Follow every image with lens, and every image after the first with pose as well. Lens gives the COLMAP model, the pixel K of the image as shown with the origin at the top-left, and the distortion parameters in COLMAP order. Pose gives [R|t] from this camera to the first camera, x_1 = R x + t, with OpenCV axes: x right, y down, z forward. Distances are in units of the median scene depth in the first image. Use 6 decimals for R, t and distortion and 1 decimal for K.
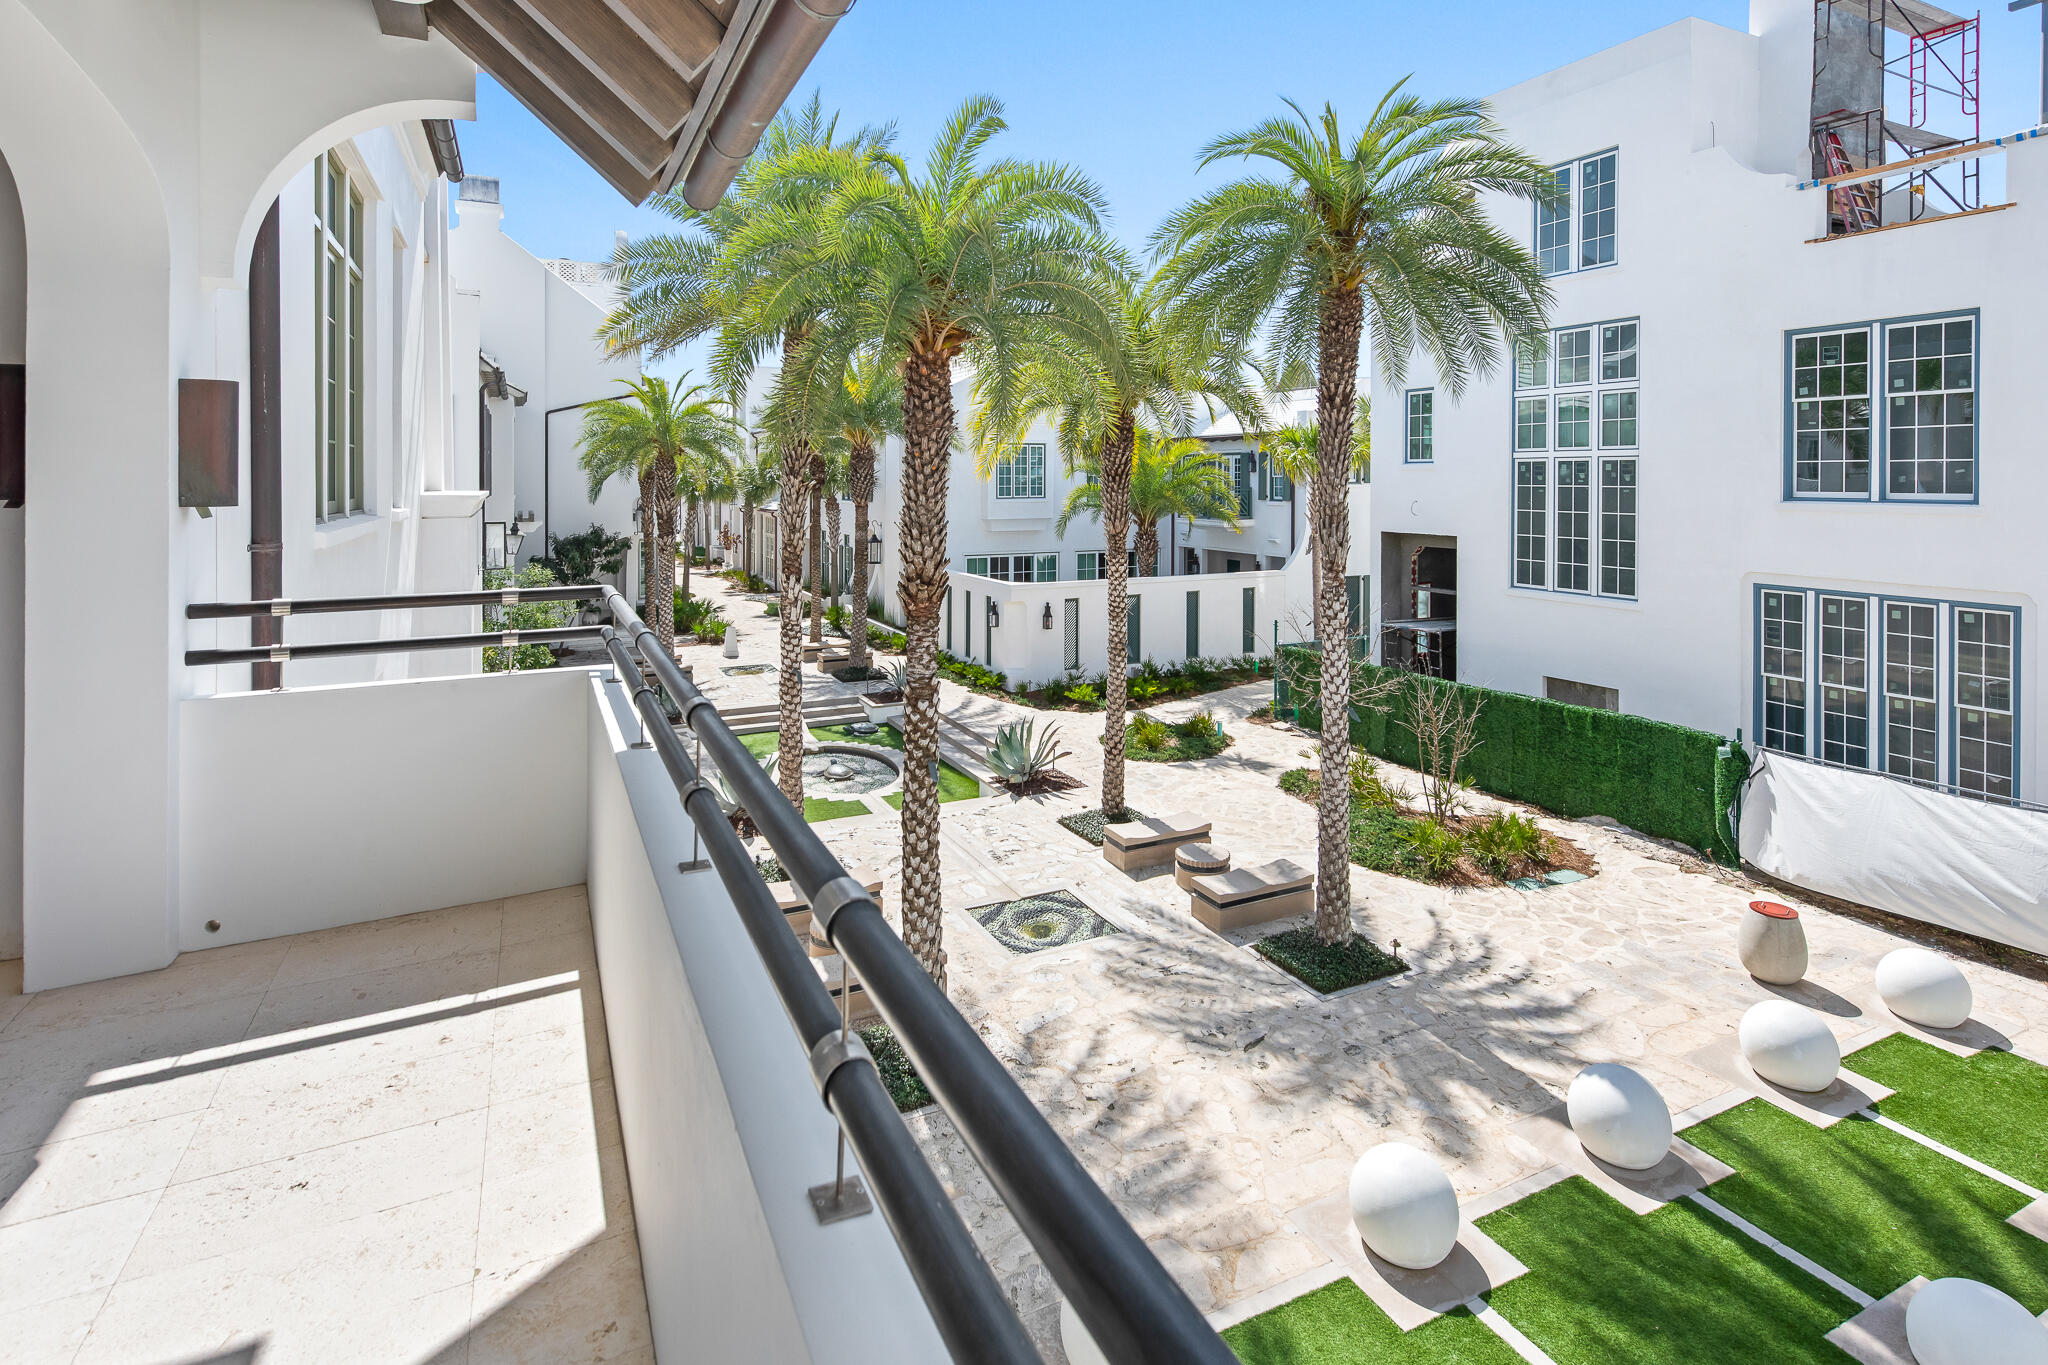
lens RADIAL K [[972.7, 0, 1004.0], [0, 972.7, 482.9], [0, 0, 1]] dist [0.003924, -0.000014]
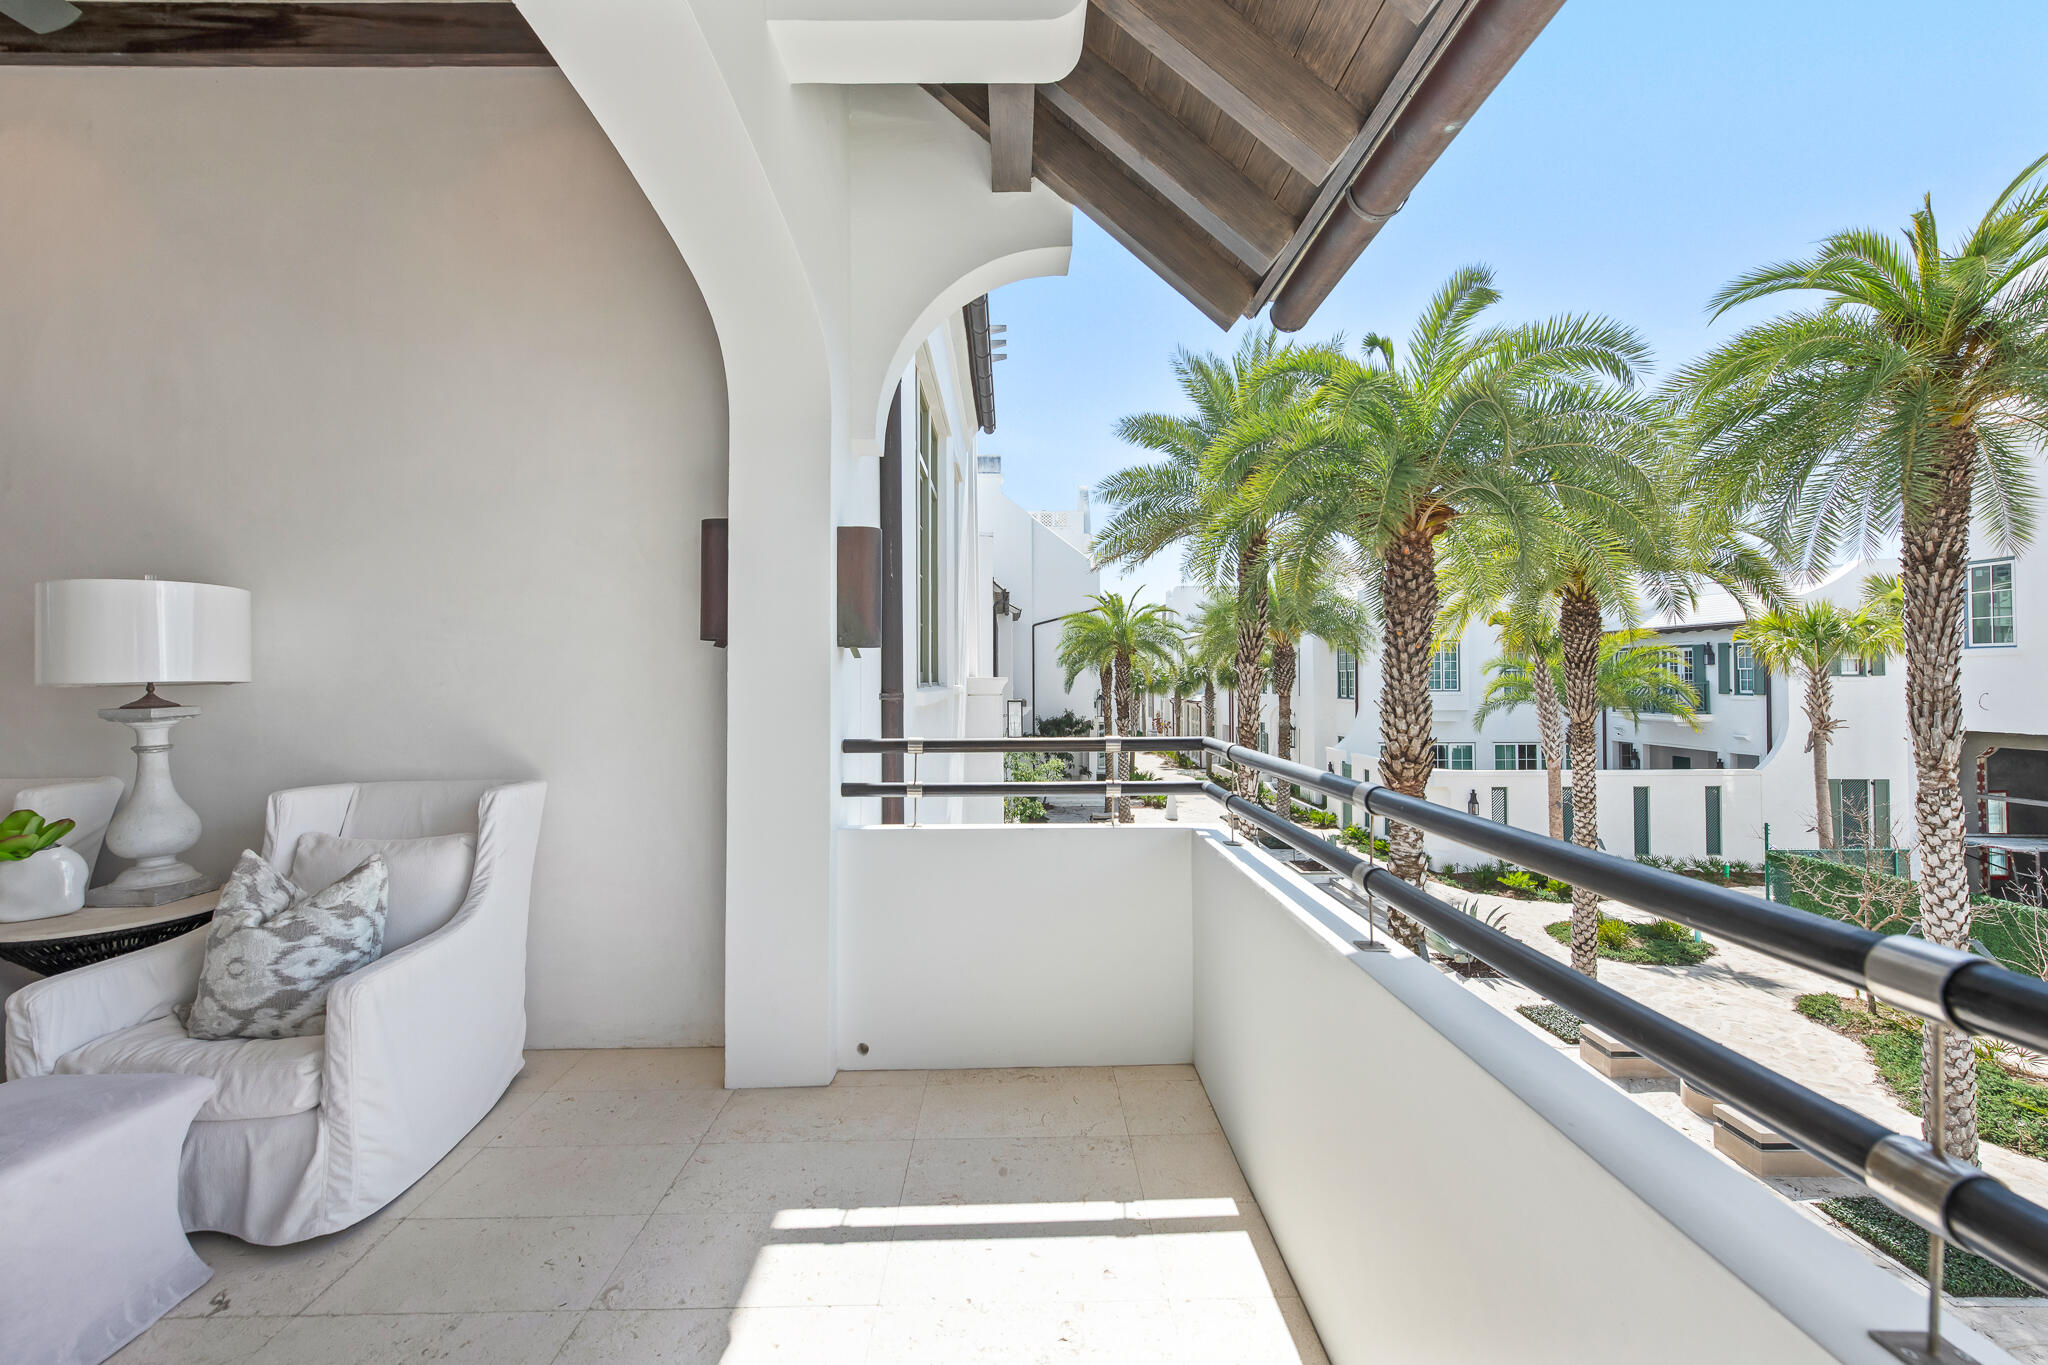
lens RADIAL K [[772.4, 0, 1031.9], [0, 772.4, 676.0], [0, 0, 1]] dist [-0.000319, -0.000567]
pose [[0.910903, -0.003323, -0.412608, -0.076428], [-0.000924, 0.999949, -0.010092, 0.016505], [0.412621, 0.009574, 0.910853, 0.080254]]
